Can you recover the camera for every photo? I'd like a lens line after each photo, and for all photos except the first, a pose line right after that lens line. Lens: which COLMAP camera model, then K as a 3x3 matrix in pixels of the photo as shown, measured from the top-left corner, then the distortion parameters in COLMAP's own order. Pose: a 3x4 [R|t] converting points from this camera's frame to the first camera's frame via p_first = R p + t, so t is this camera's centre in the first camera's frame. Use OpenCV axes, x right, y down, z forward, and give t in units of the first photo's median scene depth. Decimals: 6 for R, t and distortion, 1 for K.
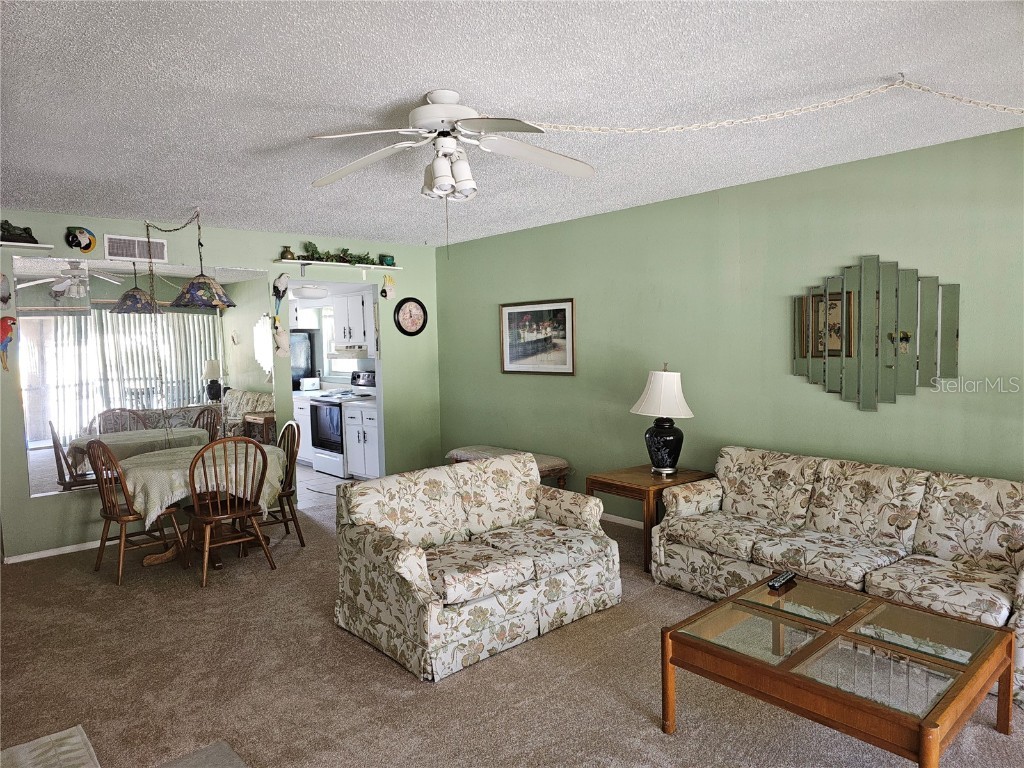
lens RADIAL K [[682.2, 0, 518.3], [0, 682.2, 391.8], [0, 0, 1]] dist [0.048403, -0.043890]
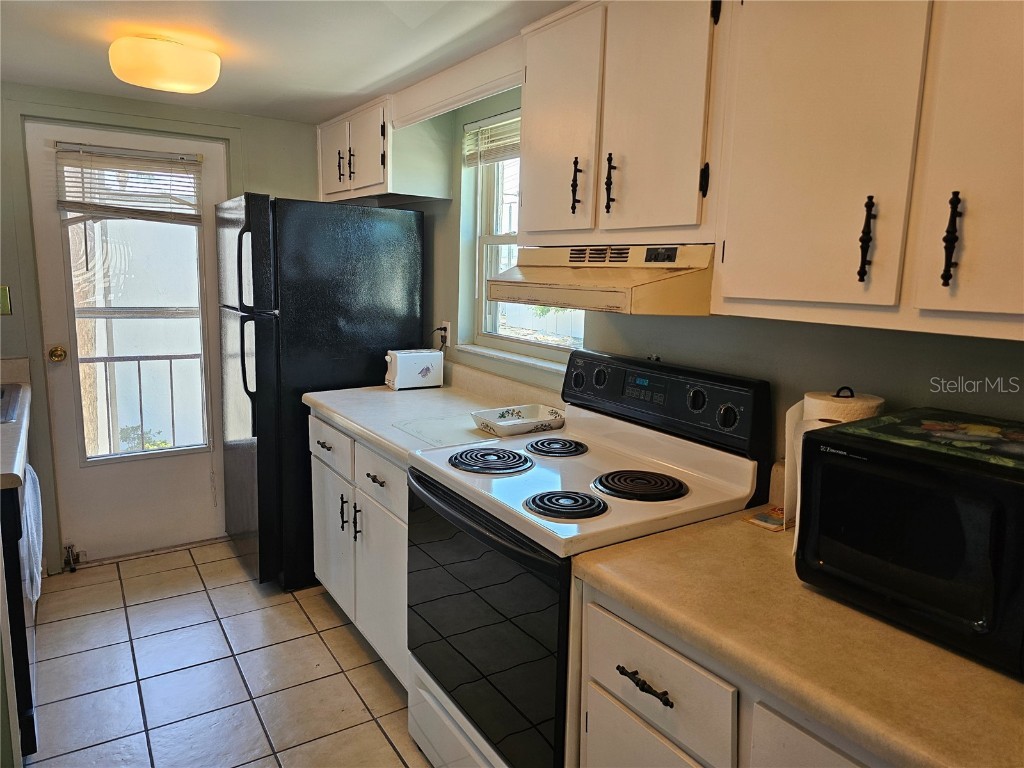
lens RADIAL K [[682.2, 0, 514.0], [0, 682.2, 384.8], [0, 0, 1]] dist [0.048403, -0.043890]
pose [[0.985935, 0.074415, -0.149646, -0.496250], [-0.060125, 0.993383, 0.097853, -0.091420], [0.155938, -0.087480, 0.983886, 1.637401]]
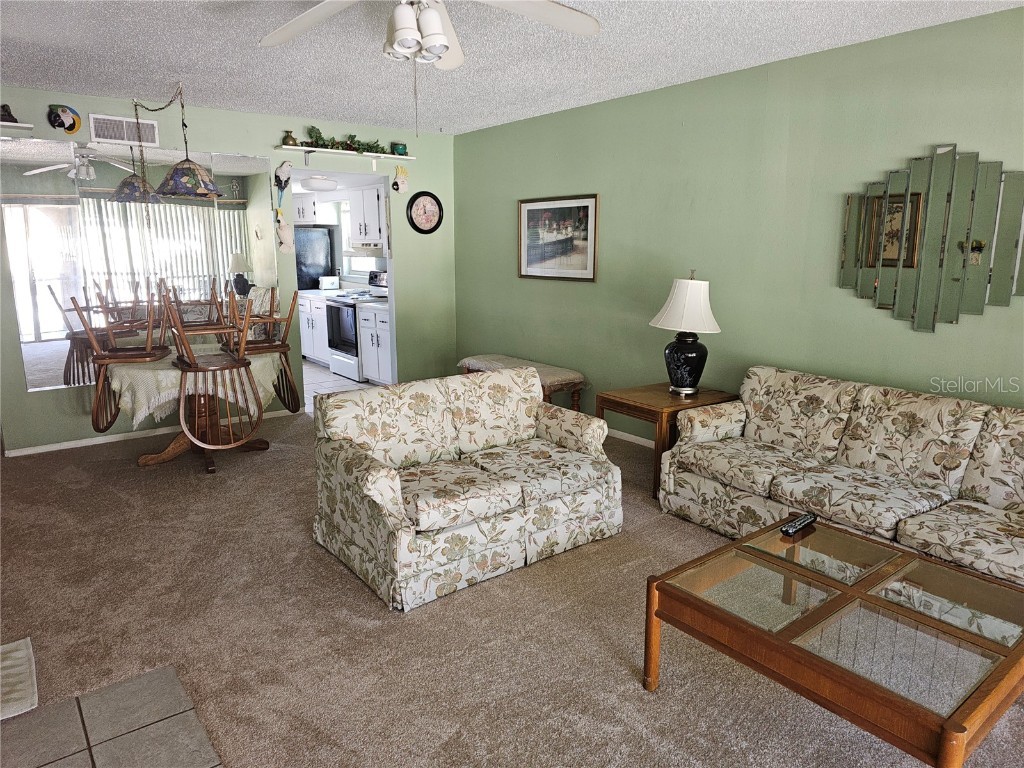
lens RADIAL K [[682.2, 0, 510.4], [0, 682.2, 381.7], [0, 0, 1]] dist [0.048403, -0.043890]
pose [[0.996865, 0.036655, -0.070114, 0.058160], [-0.027558, 0.991574, 0.126572, -0.005427], [0.074163, -0.124243, 0.989476, 0.104157]]
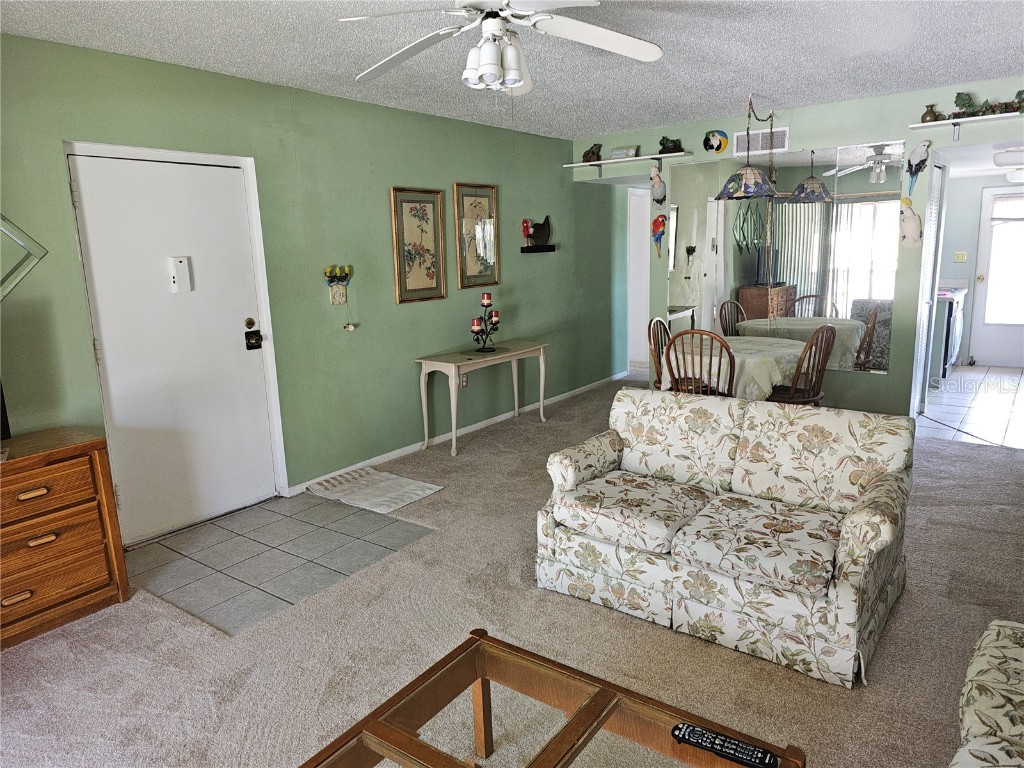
lens RADIAL K [[682.2, 0, 513.8], [0, 682.2, 376.6], [0, 0, 1]] dist [0.048403, -0.043890]
pose [[0.195555, 0.200929, -0.959888, 0.612882], [-0.048438, 0.979570, 0.195181, -0.061355], [0.979496, 0.008327, 0.201292, 0.592036]]
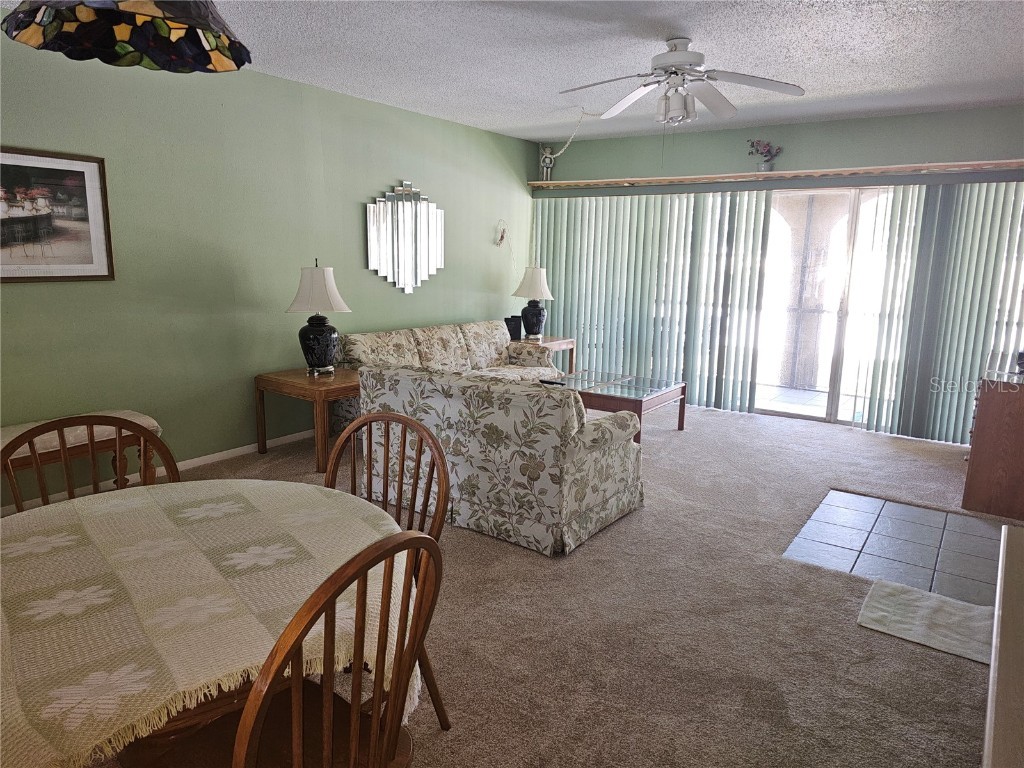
lens RADIAL K [[682.2, 0, 512.3], [0, 682.2, 381.7], [0, 0, 1]] dist [0.048403, -0.043890]
pose [[-0.225839, -0.160176, 0.960906, -1.004542], [0.058971, 0.982333, 0.177608, -0.033953], [-0.972378, 0.096776, -0.212404, 1.169286]]
